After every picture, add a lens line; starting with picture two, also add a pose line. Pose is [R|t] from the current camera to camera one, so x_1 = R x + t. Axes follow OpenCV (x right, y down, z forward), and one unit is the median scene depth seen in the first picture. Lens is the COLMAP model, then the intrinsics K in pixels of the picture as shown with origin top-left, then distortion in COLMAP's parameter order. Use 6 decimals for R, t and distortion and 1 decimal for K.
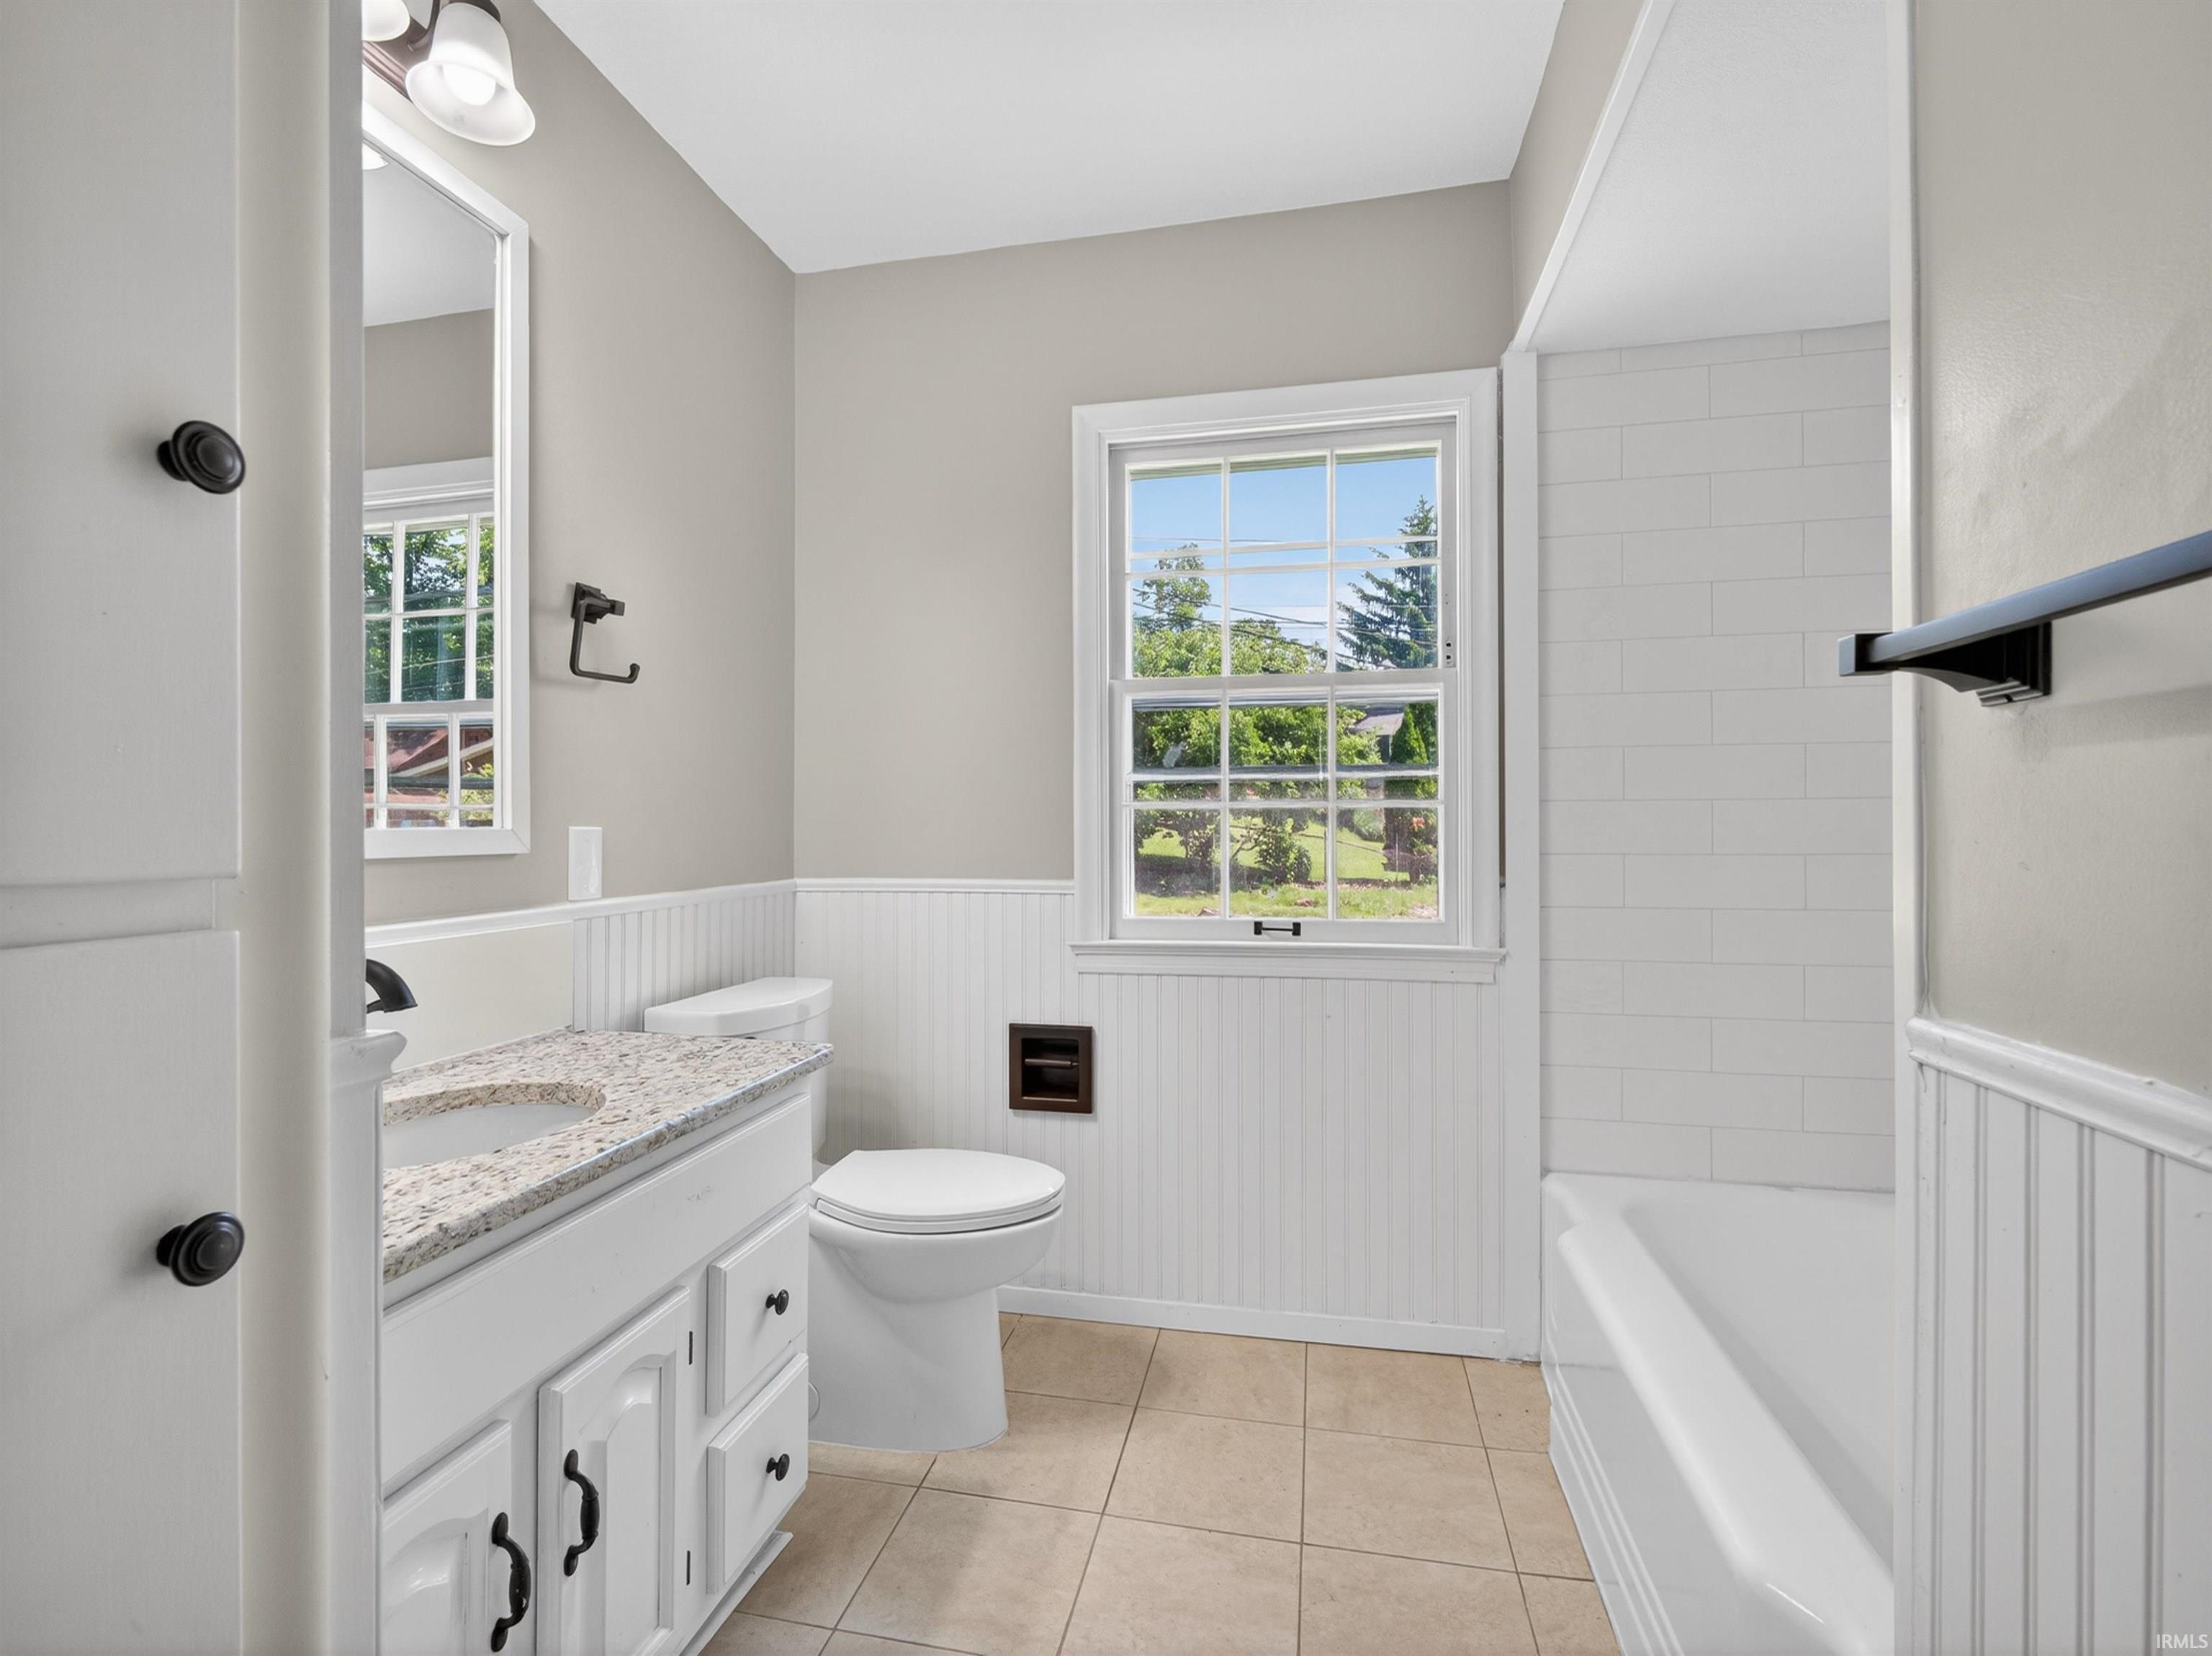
lens RADIAL K [[1049.5, 0, 1087.2], [0, 1049.5, 835.0], [0, 0, 1]] dist [-0.000963, -0.000452]
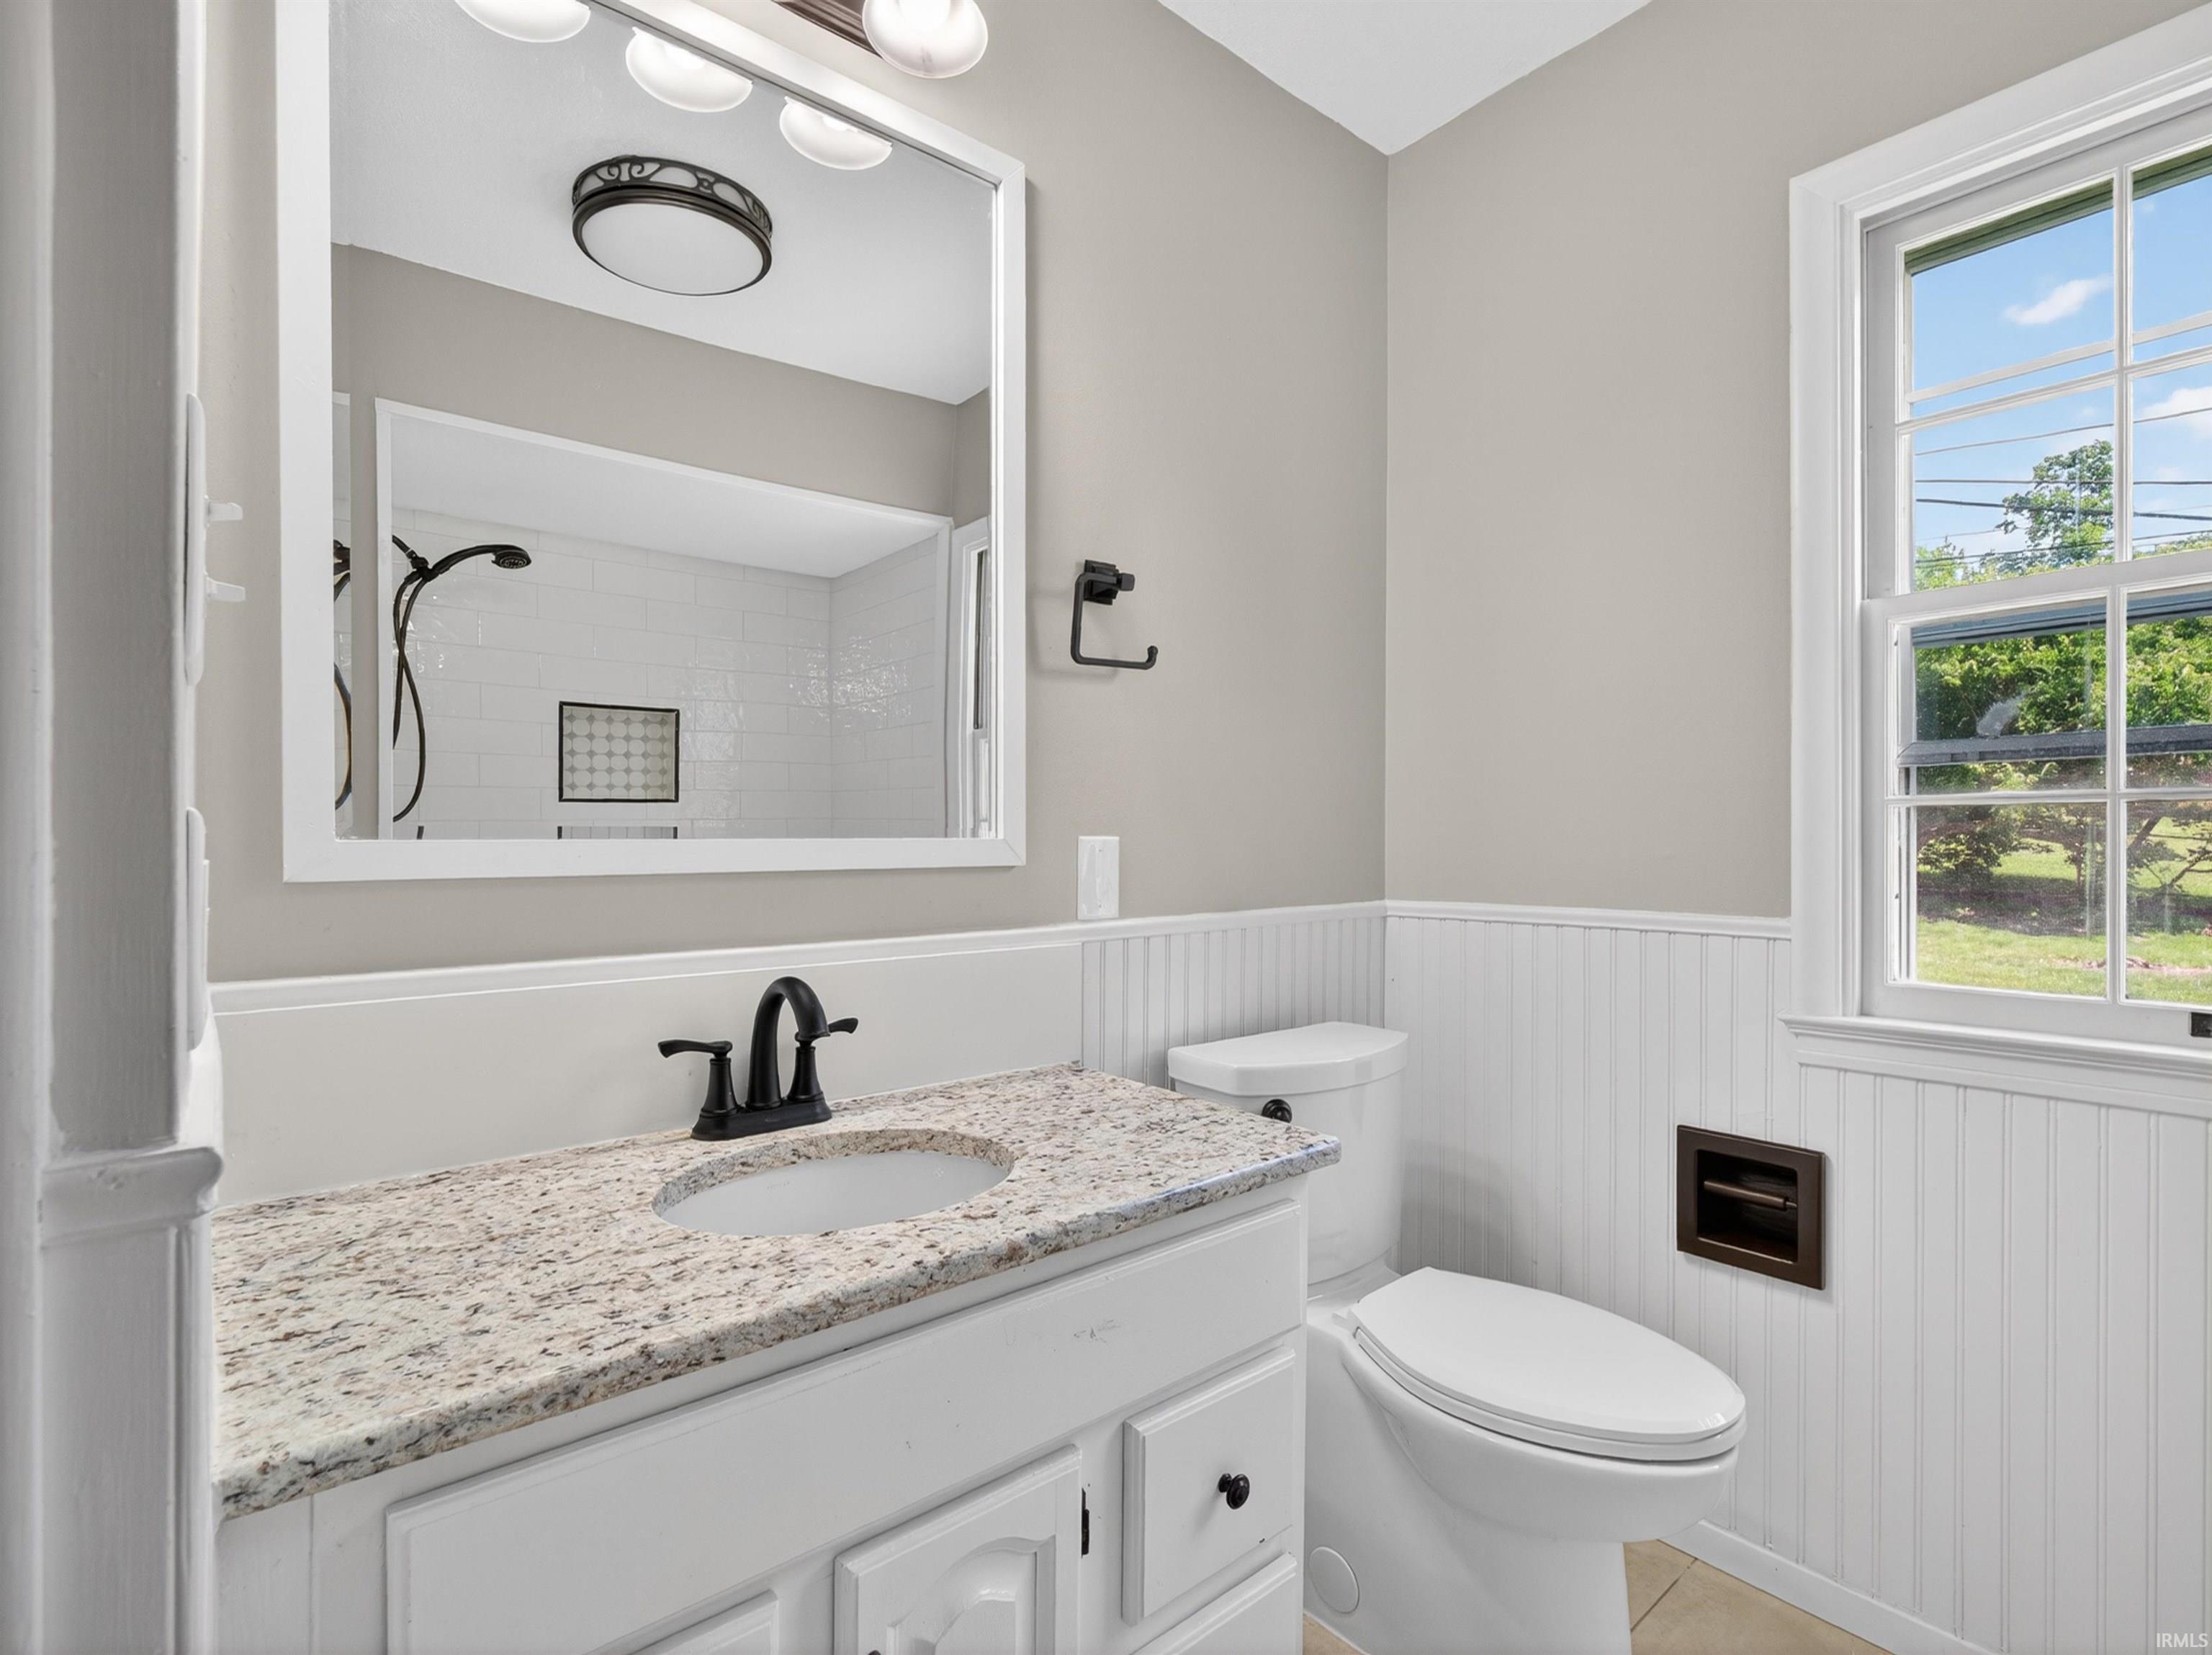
lens RADIAL K [[1076.4, 0, 1063.0], [0, 1076.4, 844.2], [0, 0, 1]] dist [0.000207, -0.000316]
pose [[0.787223, 0.003225, -0.616660, 0.057187], [-0.004277, 0.999991, -0.000231, -0.000578], [0.616653, 0.002819, 0.787230, 0.273224]]
